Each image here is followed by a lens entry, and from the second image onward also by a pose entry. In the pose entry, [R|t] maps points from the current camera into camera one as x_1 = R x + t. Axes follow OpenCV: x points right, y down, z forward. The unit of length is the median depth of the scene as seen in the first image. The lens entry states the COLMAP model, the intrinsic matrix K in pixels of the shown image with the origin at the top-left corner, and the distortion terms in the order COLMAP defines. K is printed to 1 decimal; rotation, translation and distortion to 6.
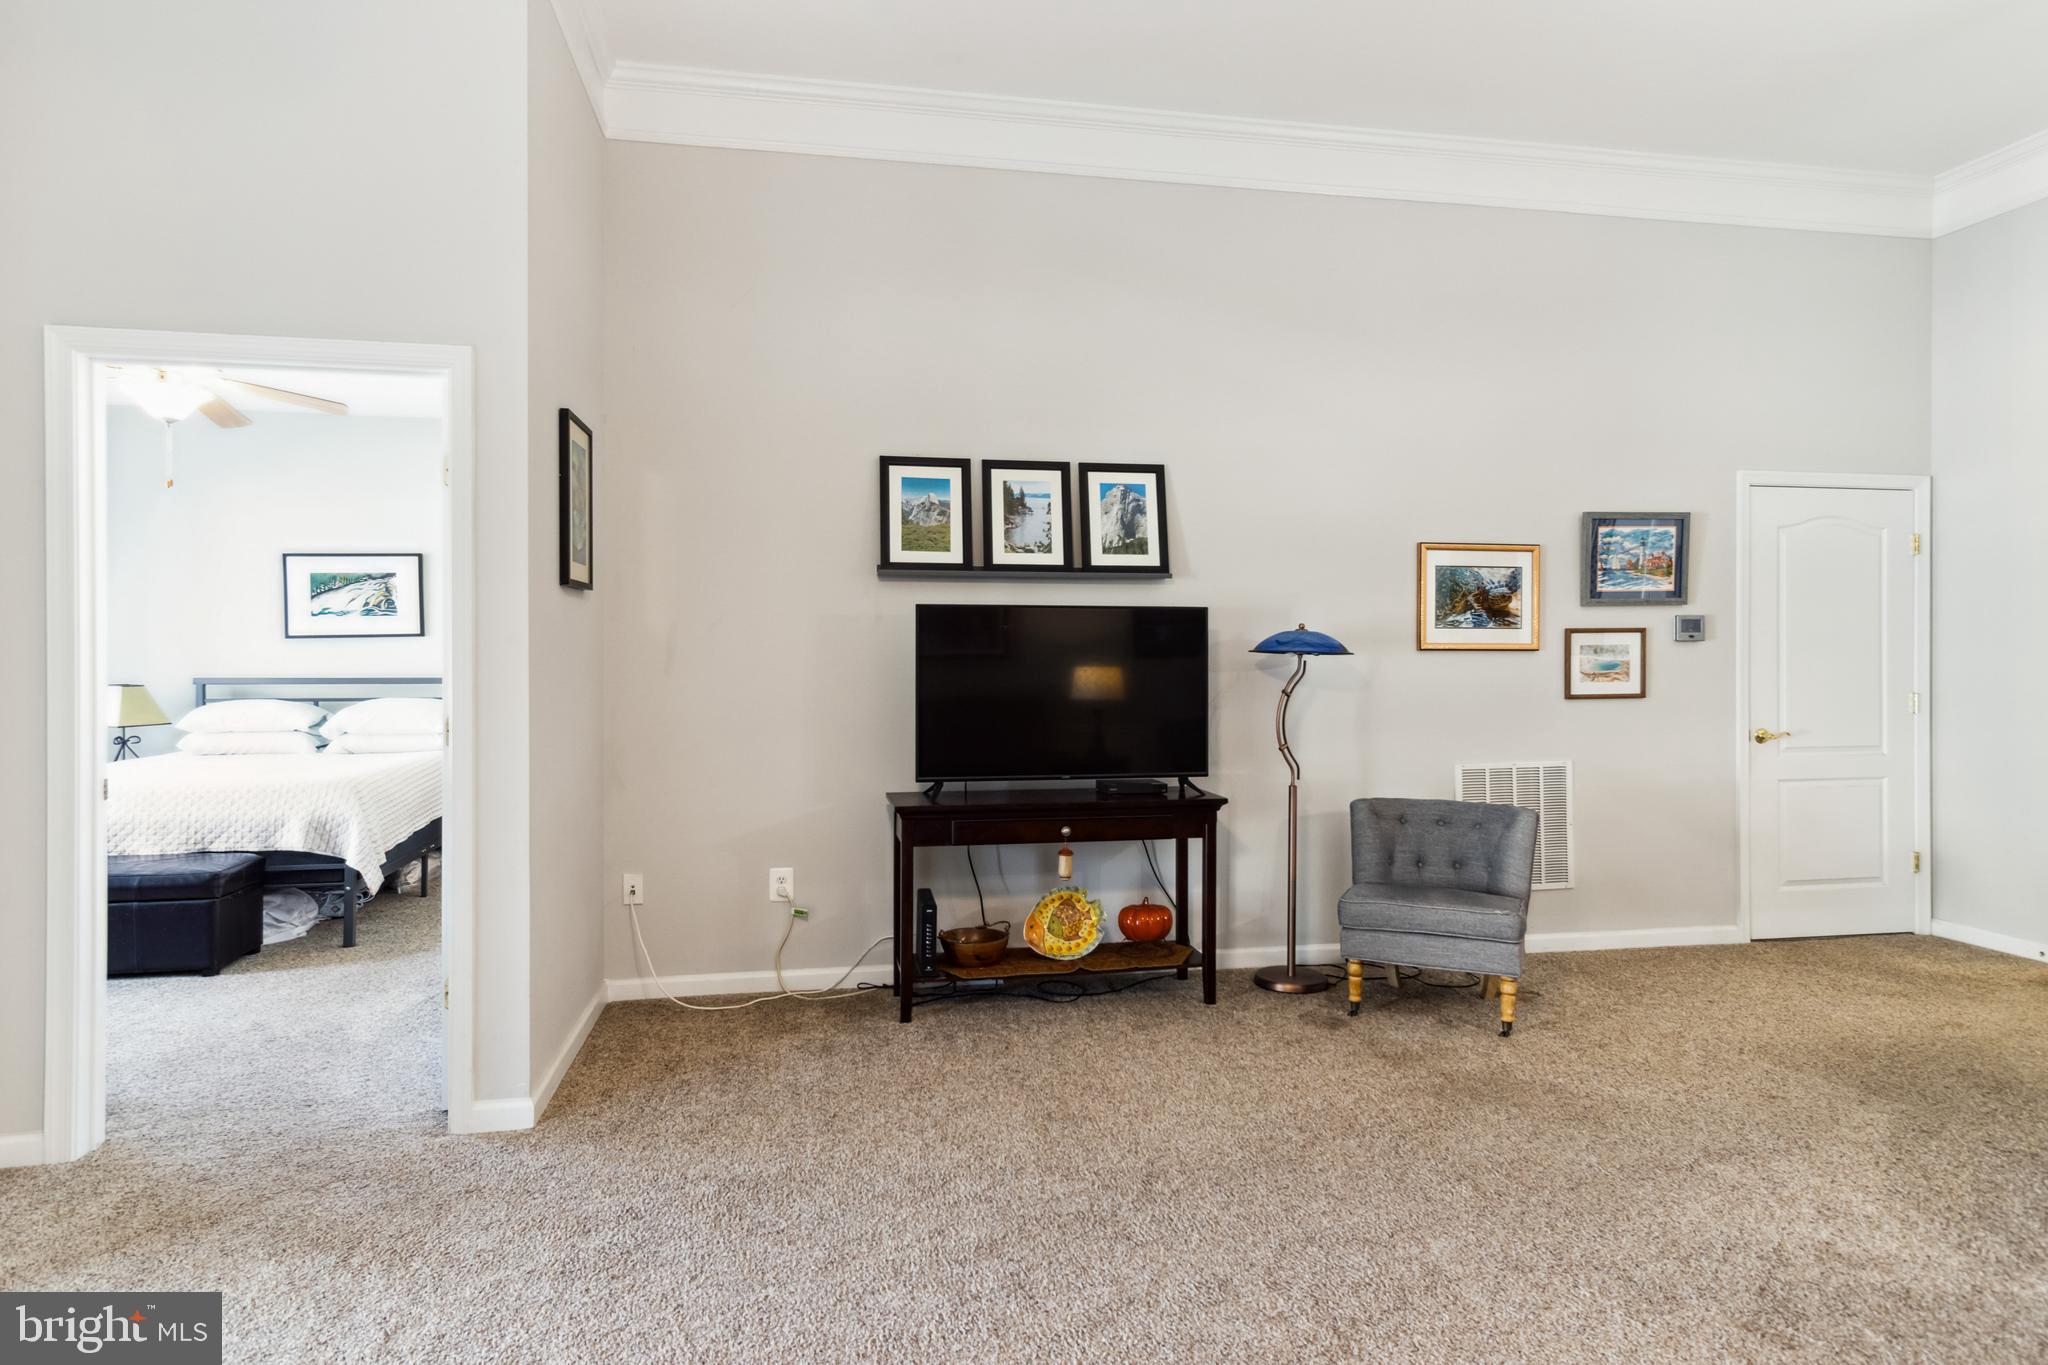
lens RADIAL K [[1167.1, 0, 1029.4], [0, 1167.1, 656.5], [0, 0, 1]] dist [-0.000657, -0.000430]
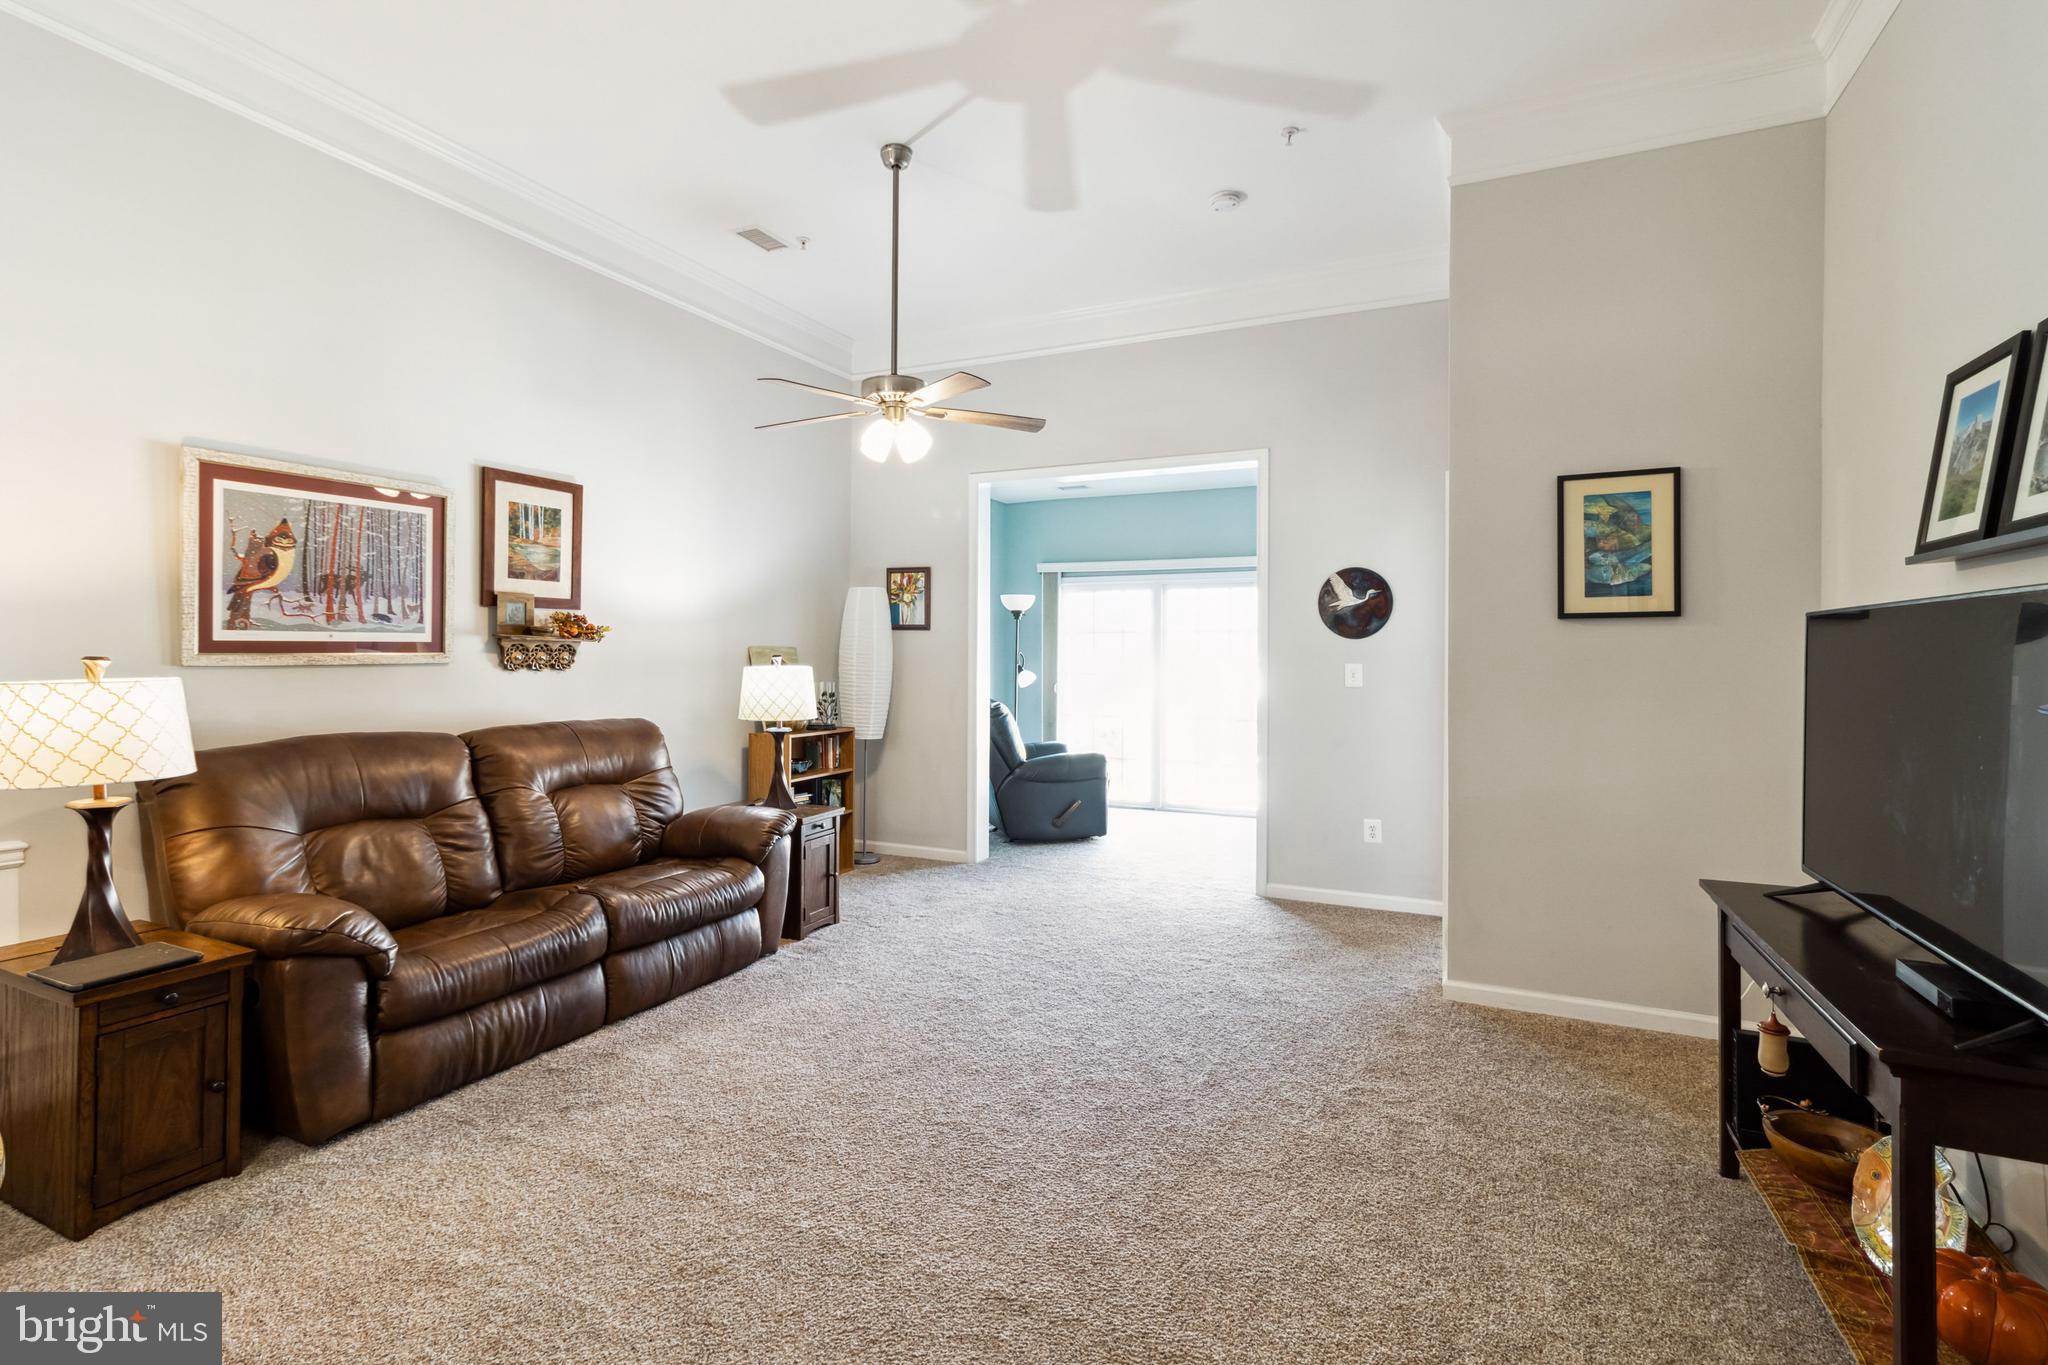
lens RADIAL K [[943.7, 0, 1023.8], [0, 943.7, 643.0], [0, 0, 1]] dist [0.010012, 0.000069]
pose [[-0.585661, -0.013109, -0.810450, 0.820287], [-0.009161, 0.999912, -0.009553, -0.027332], [0.810504, 0.001829, -0.585730, 1.219346]]
